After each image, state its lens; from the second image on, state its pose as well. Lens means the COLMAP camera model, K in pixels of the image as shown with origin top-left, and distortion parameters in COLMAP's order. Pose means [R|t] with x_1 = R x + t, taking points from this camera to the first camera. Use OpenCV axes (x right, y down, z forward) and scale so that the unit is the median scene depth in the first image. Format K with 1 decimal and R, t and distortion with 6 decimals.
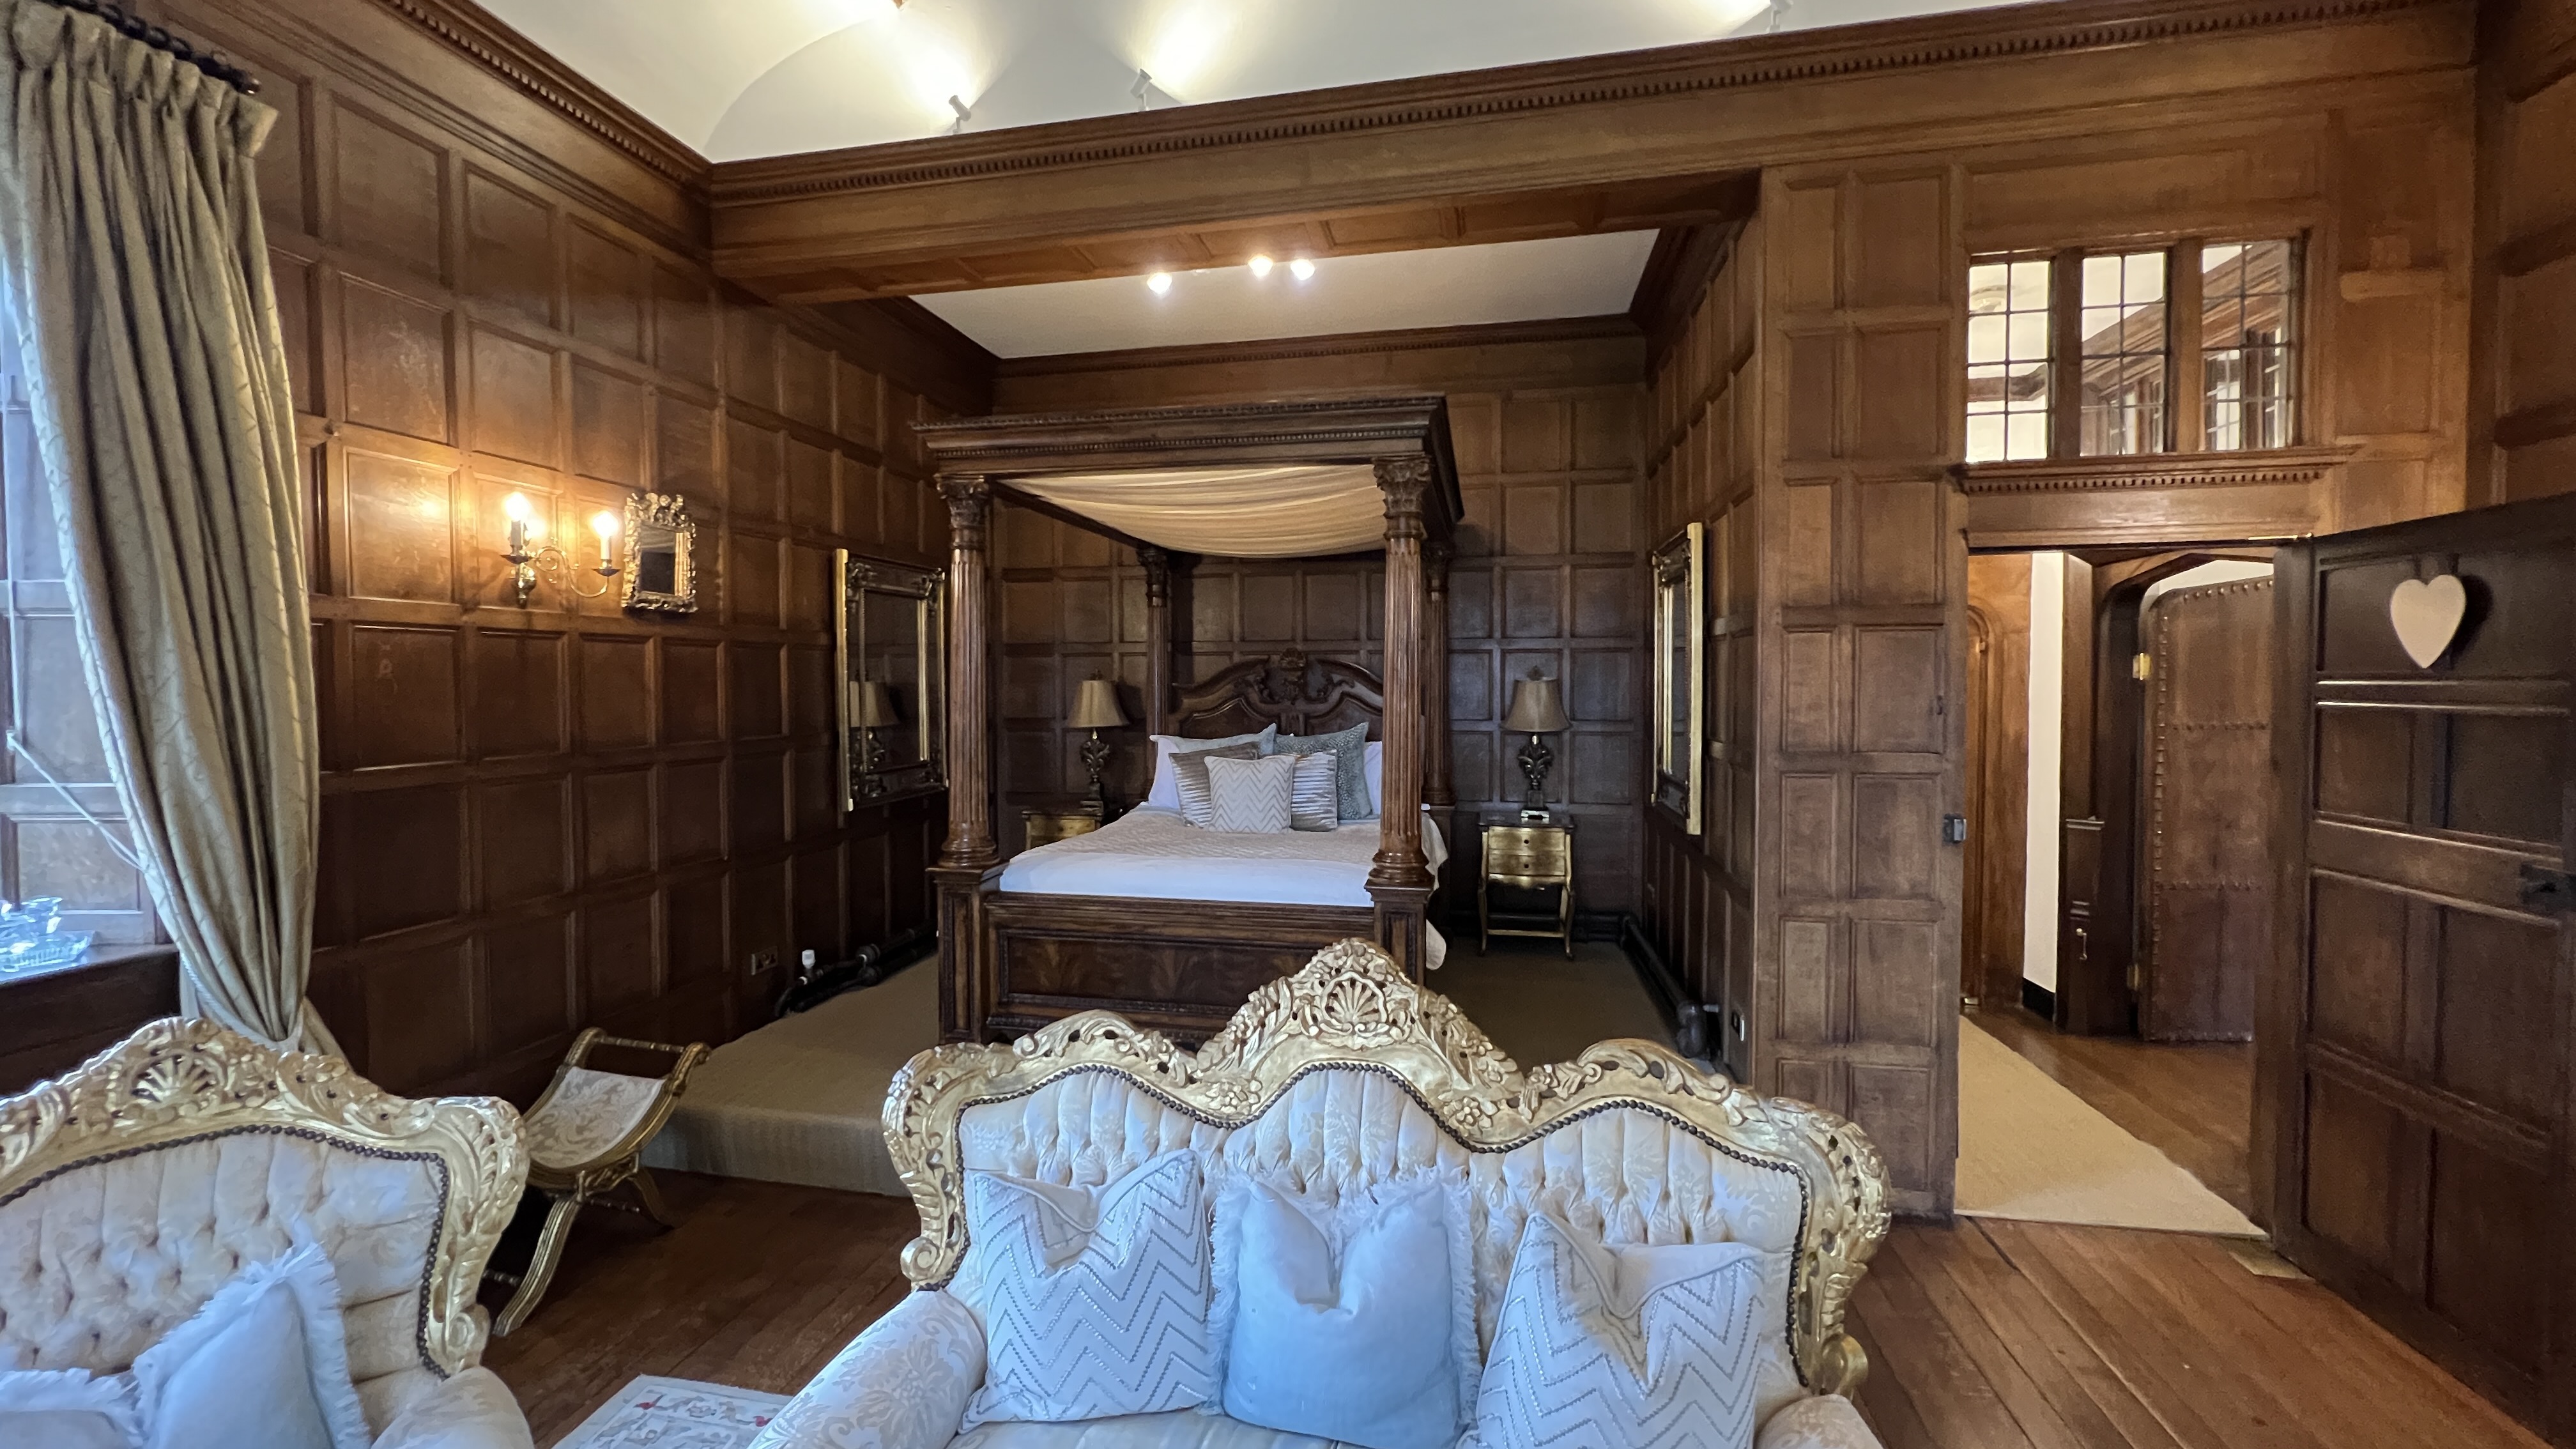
lens RADIAL K [[1031.9, 0, 1286.4], [0, 1031.9, 722.5], [0, 0, 1]] dist [-0.000184, 0.000161]
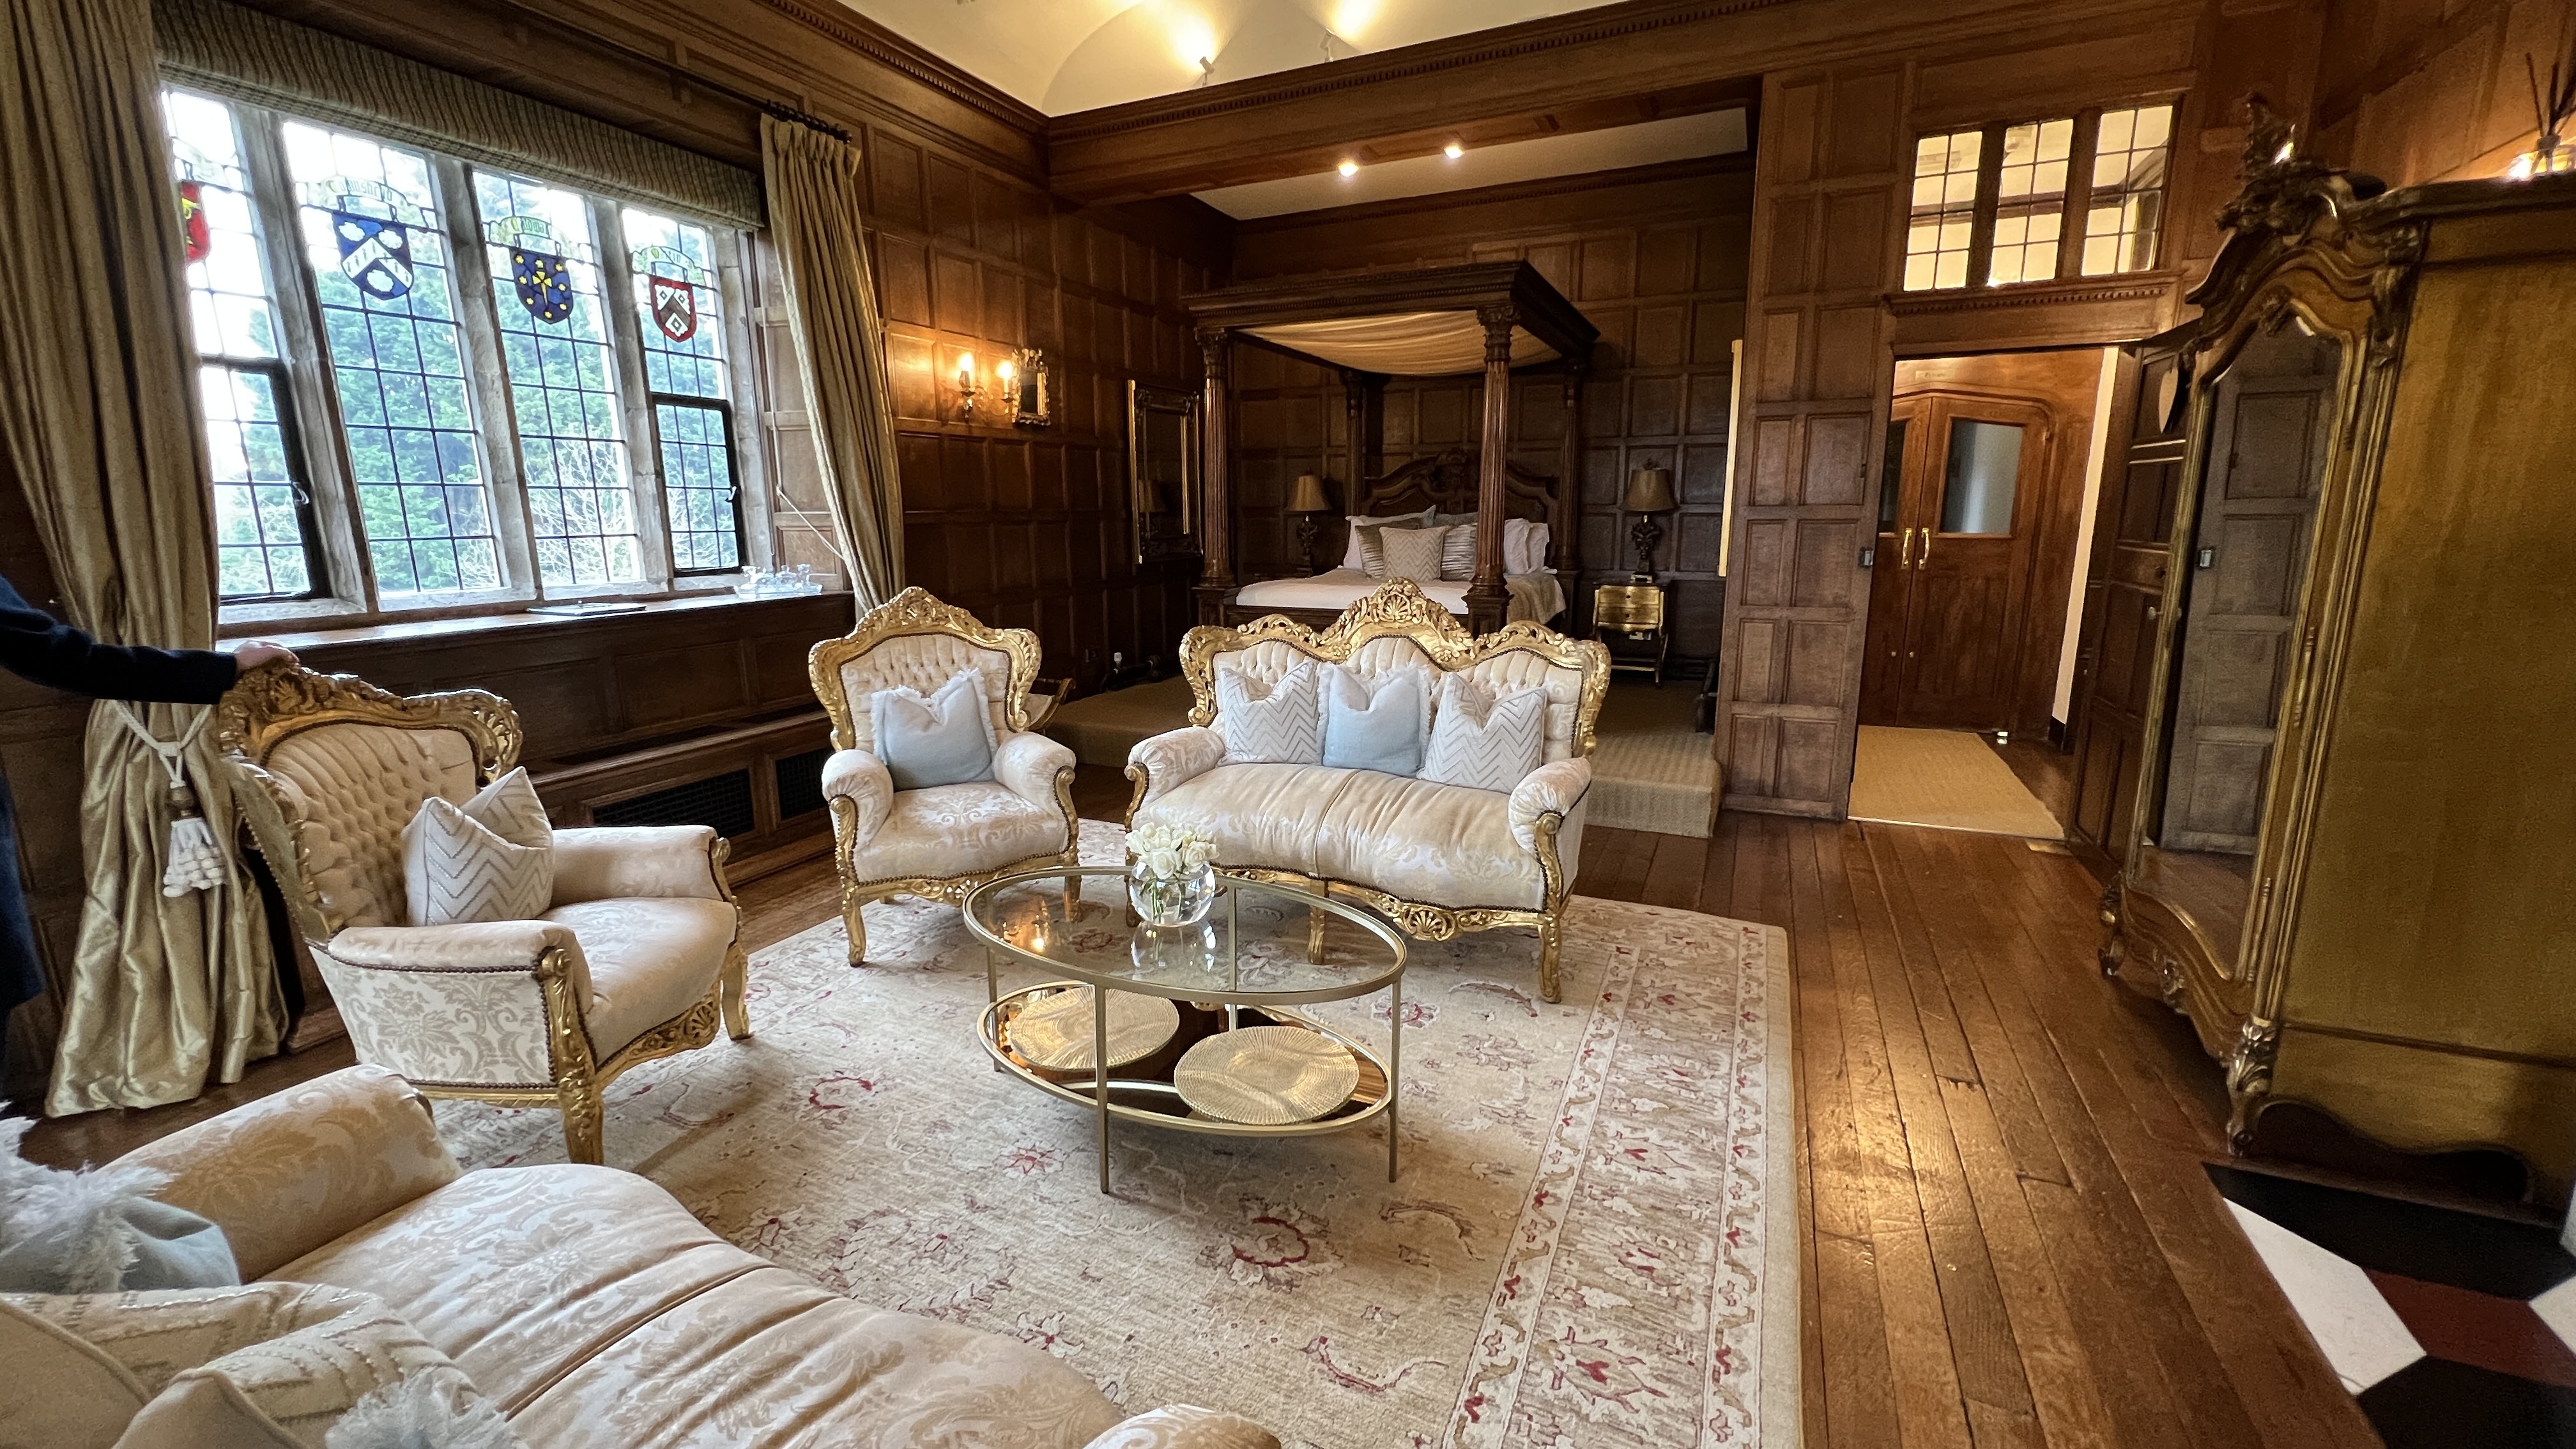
lens RADIAL K [[1031.9, 0, 1294.2], [0, 1031.9, 715.5], [0, 0, 1]] dist [-0.000184, 0.000161]
pose [[0.974600, 0.039827, -0.220381, 0.175975], [-0.003501, 0.986649, 0.162826, 0.081663], [0.223923, -0.157919, 0.961728, -0.564912]]
